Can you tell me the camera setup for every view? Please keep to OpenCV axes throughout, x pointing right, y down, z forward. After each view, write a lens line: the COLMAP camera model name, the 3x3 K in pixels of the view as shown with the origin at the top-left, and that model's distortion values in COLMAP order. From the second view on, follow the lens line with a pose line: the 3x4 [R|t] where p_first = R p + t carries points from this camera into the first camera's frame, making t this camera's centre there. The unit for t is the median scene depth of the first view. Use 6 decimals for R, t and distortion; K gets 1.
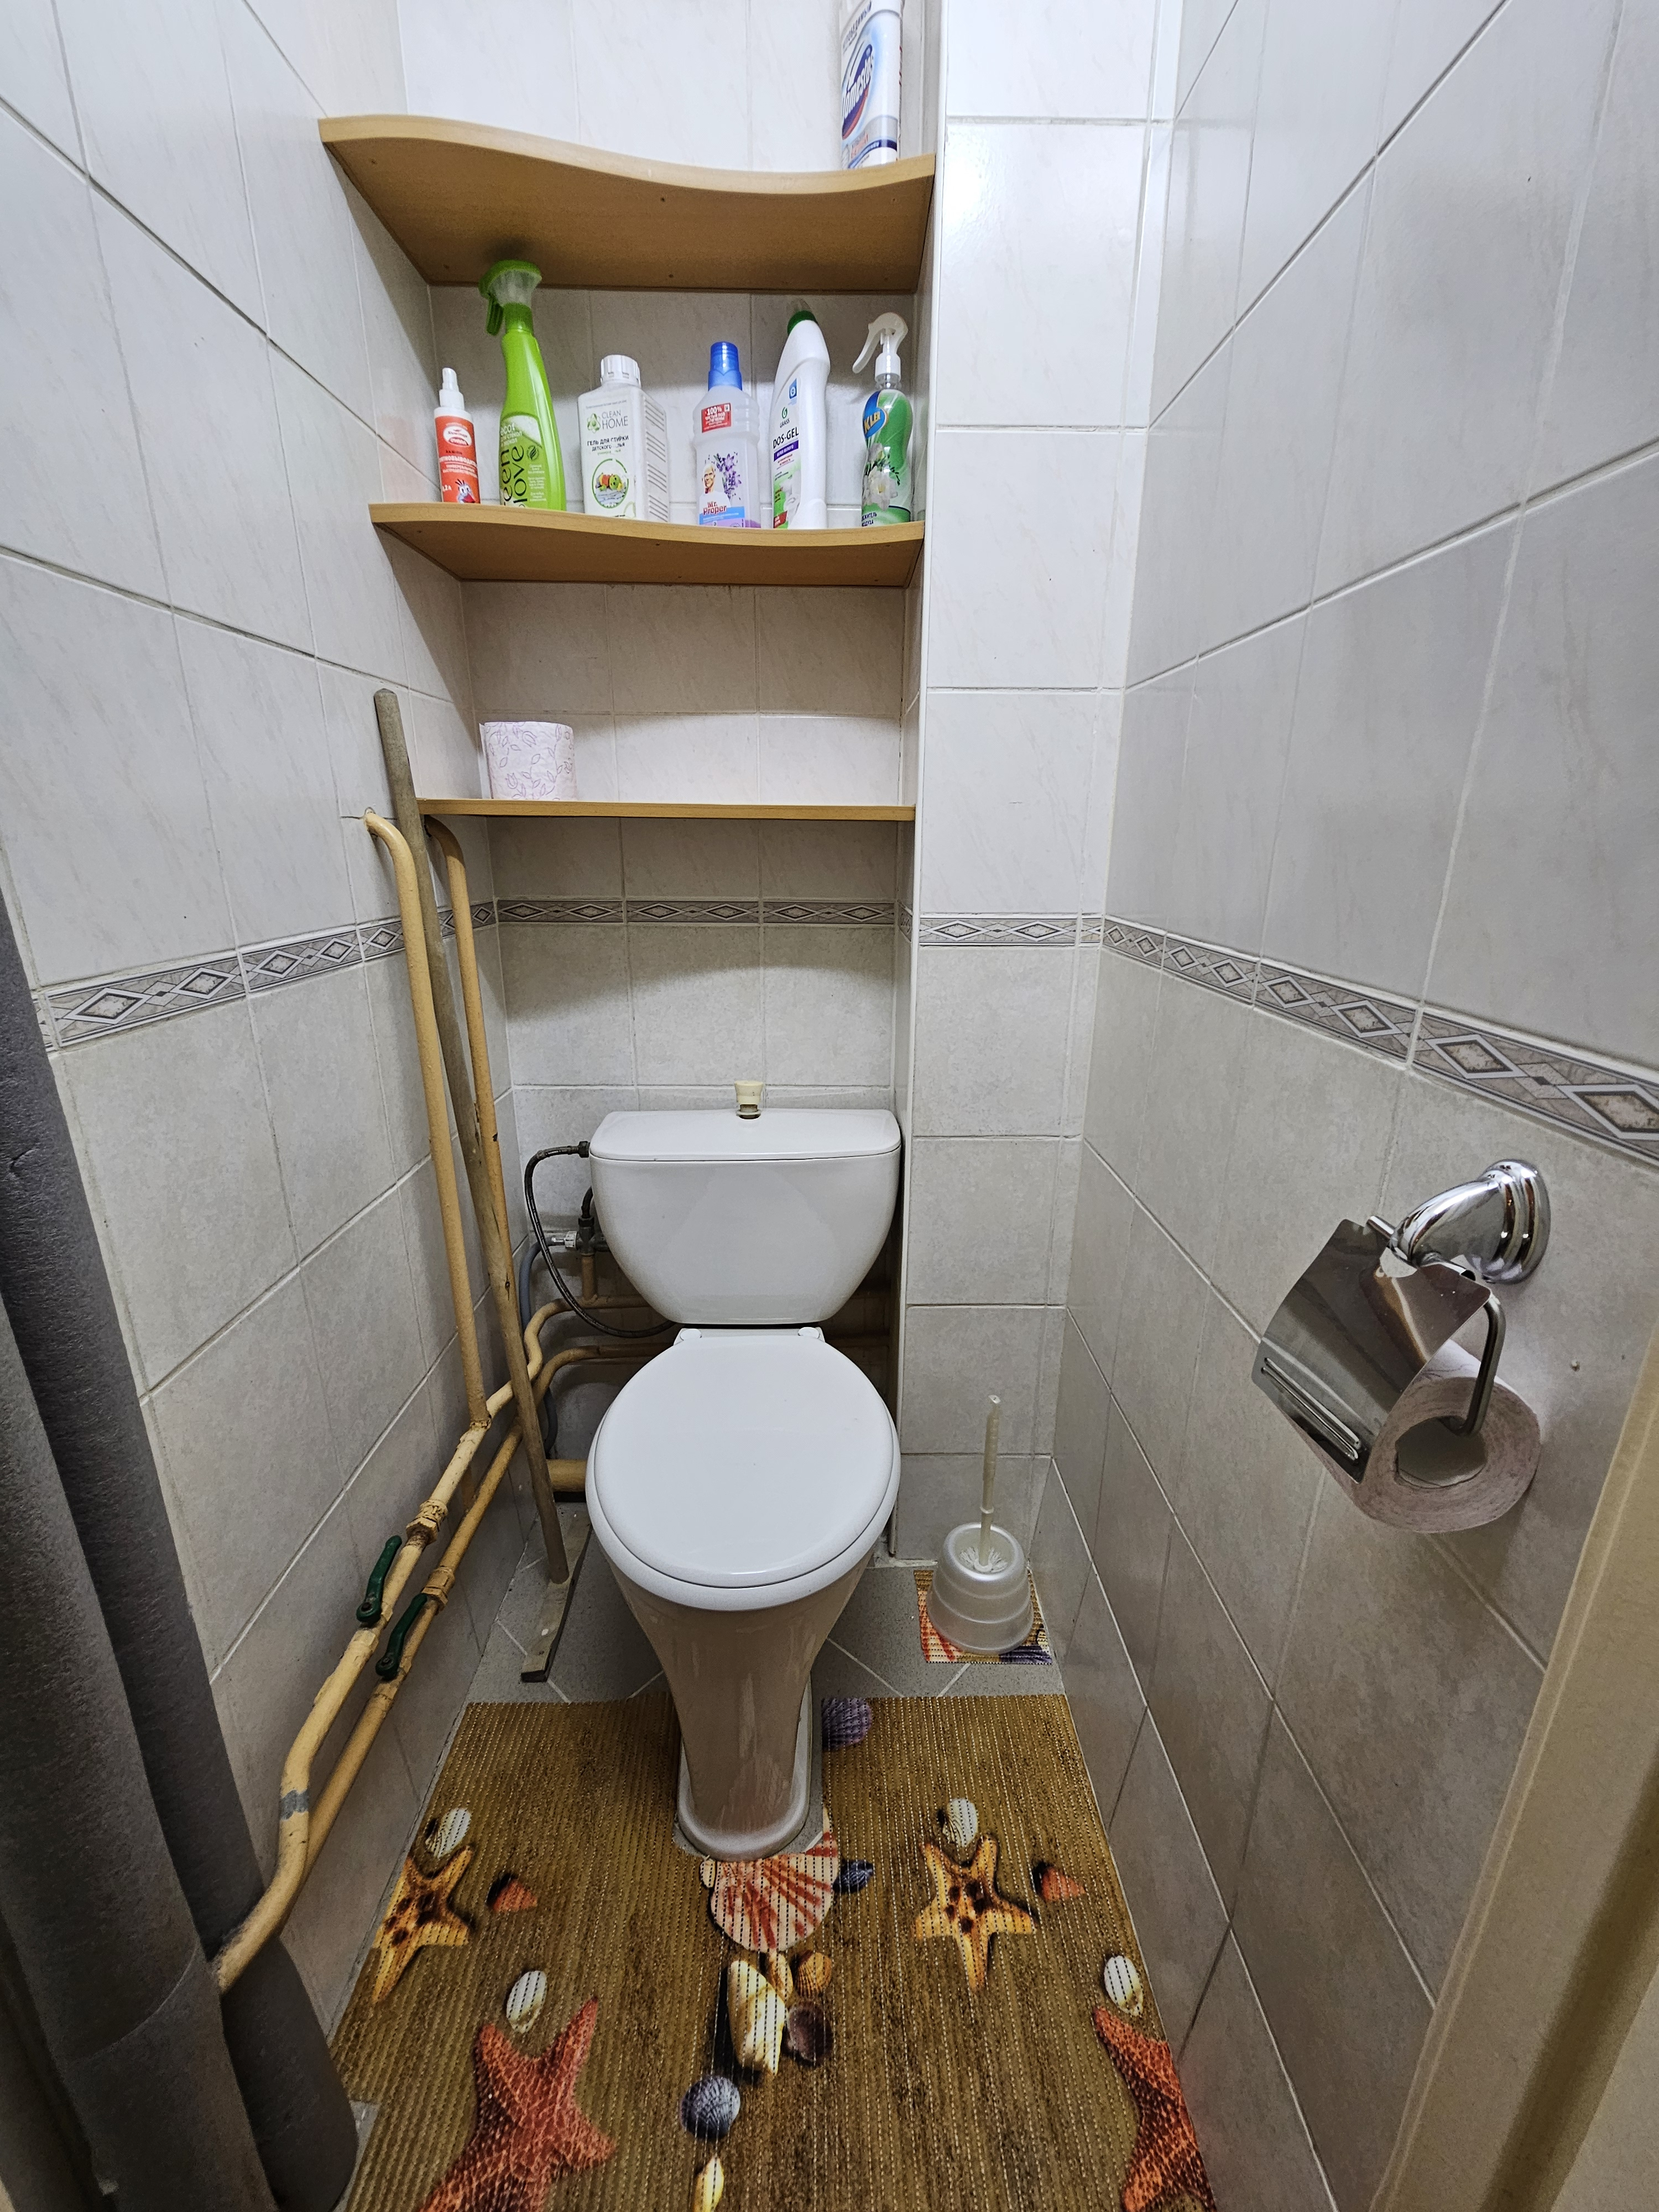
lens RADIAL K [[894.7, 0, 823.0], [0, 894.7, 1108.0], [0, 0, 1]] dist [-0.003158, 0.000844]
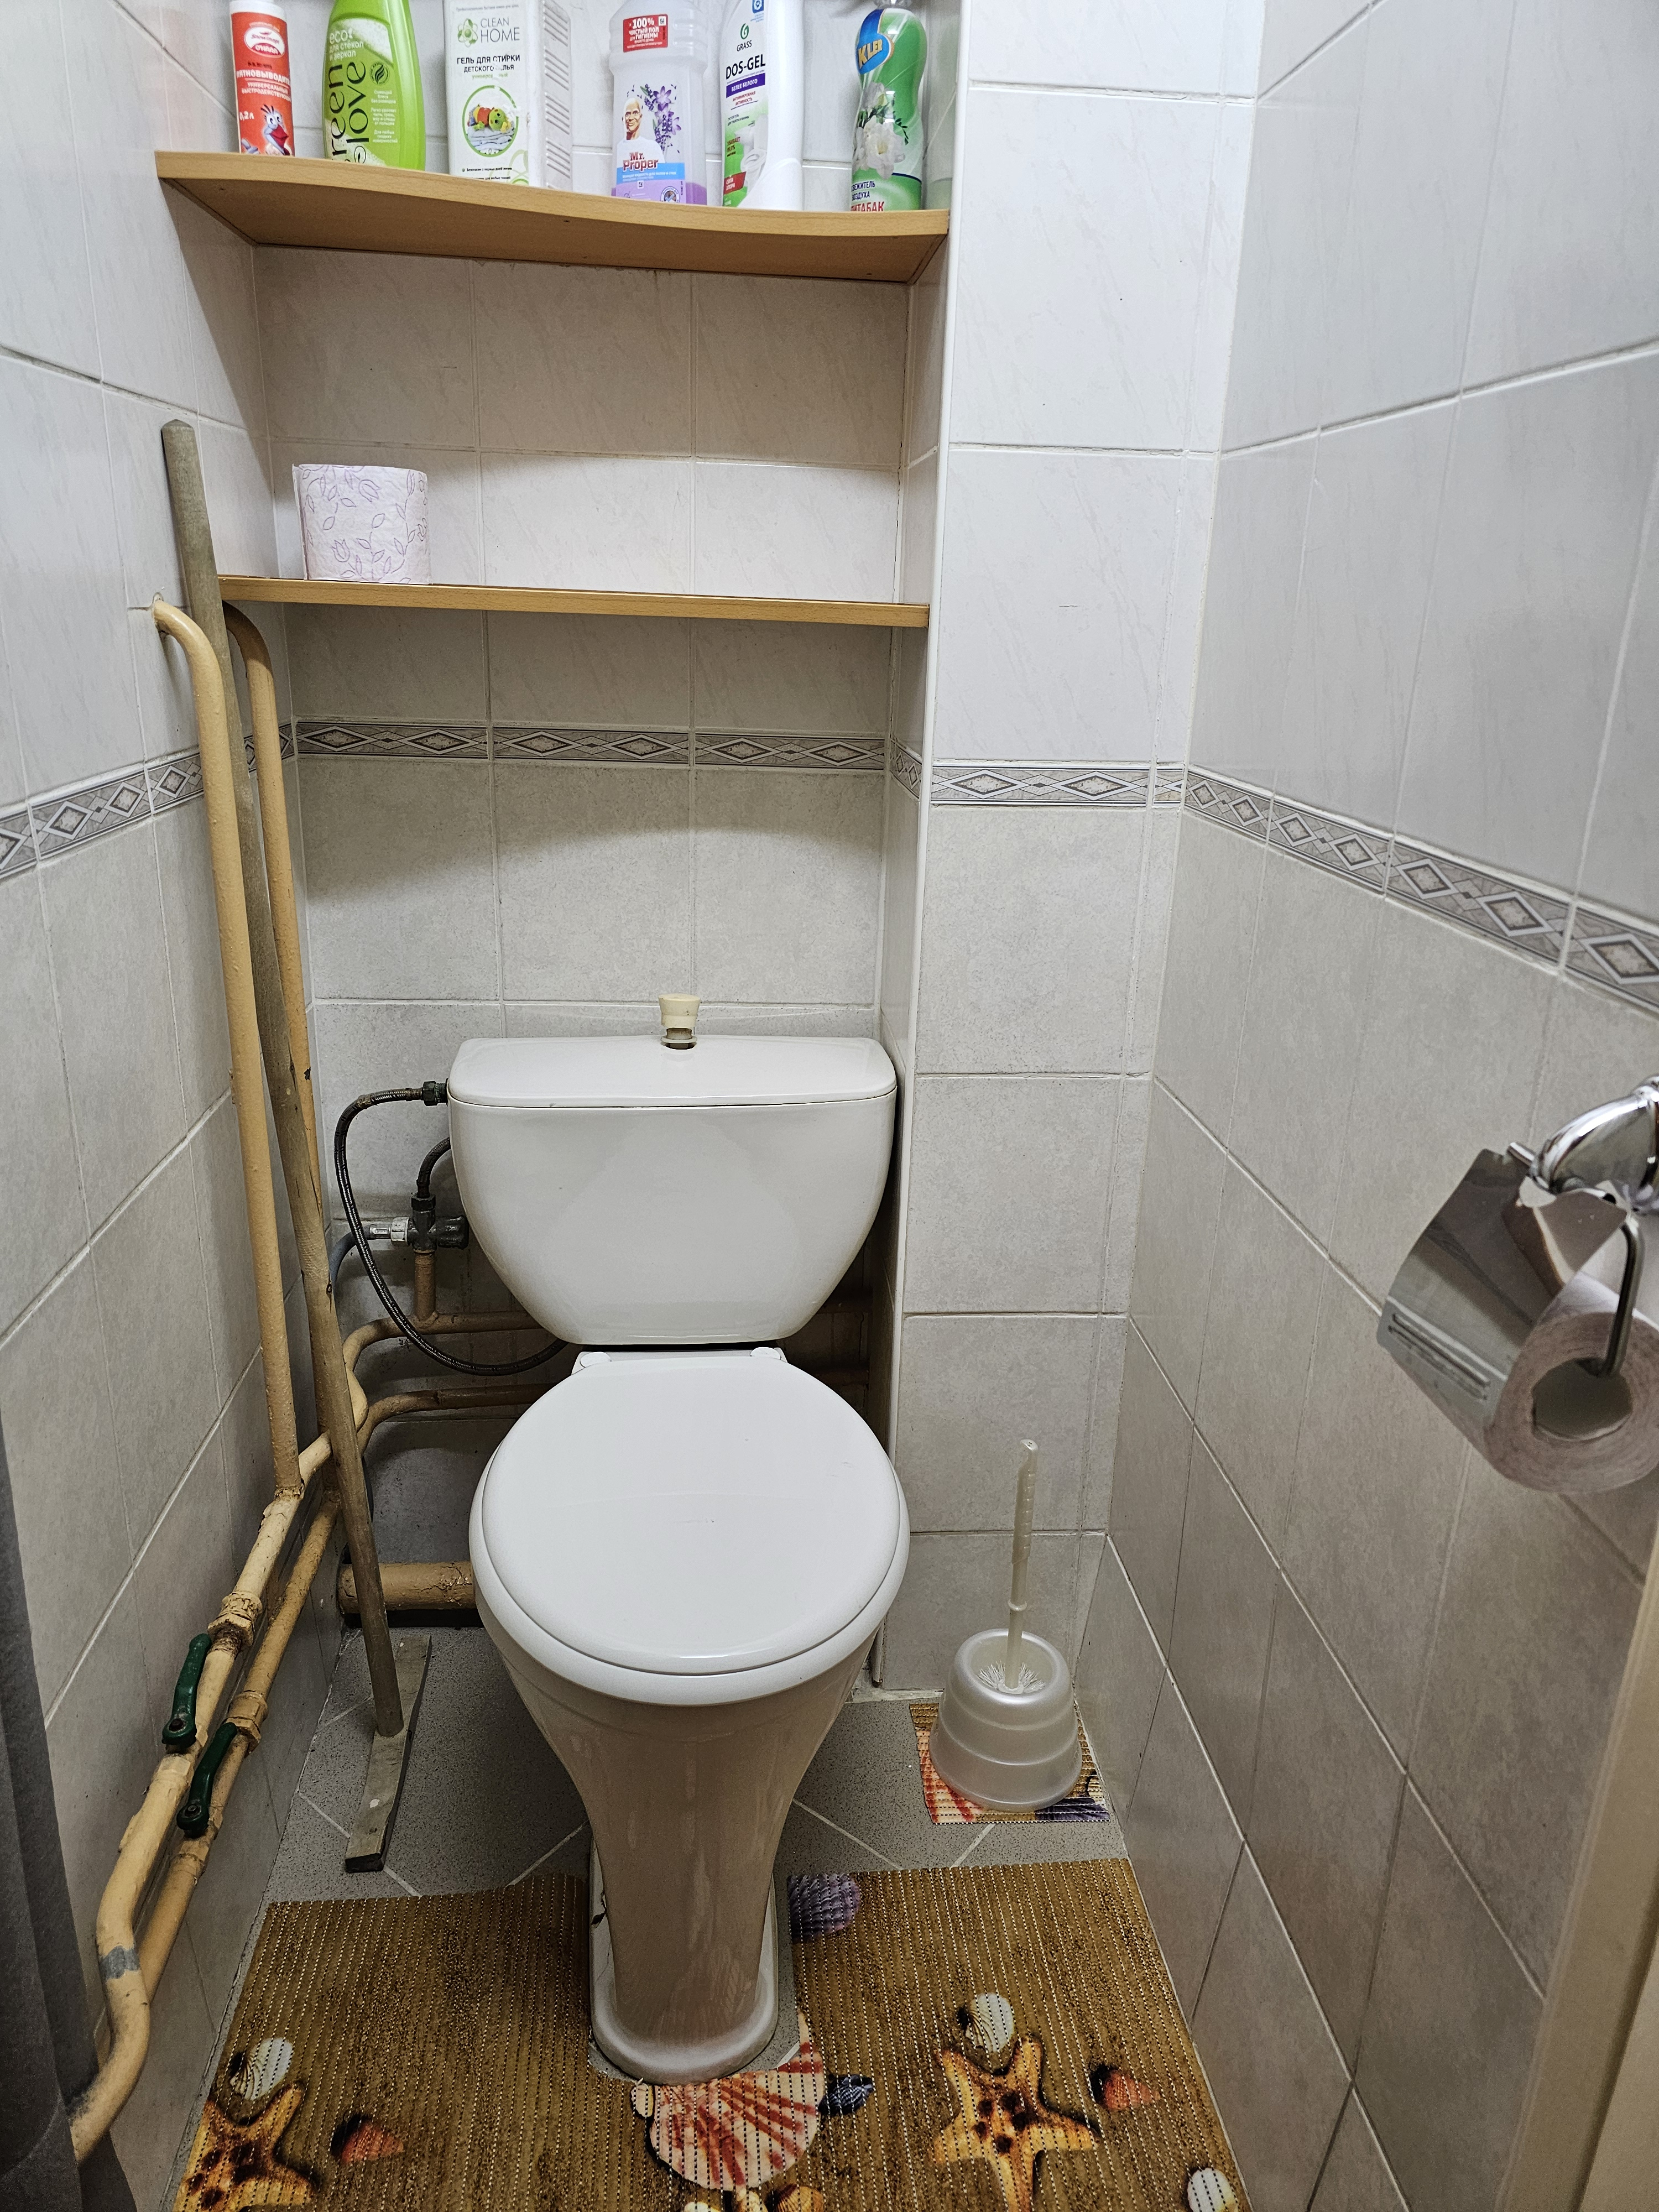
lens RADIAL K [[1481.2, 0, 809.9], [0, 1481.2, 1061.3], [0, 0, 1]] dist [0.050109, -0.050396]
pose [[0.997246, 0.003121, 0.074093, -0.078955], [-0.003663, 0.999967, 0.007186, 0.015830], [-0.074068, -0.007437, 0.997225, -0.179868]]
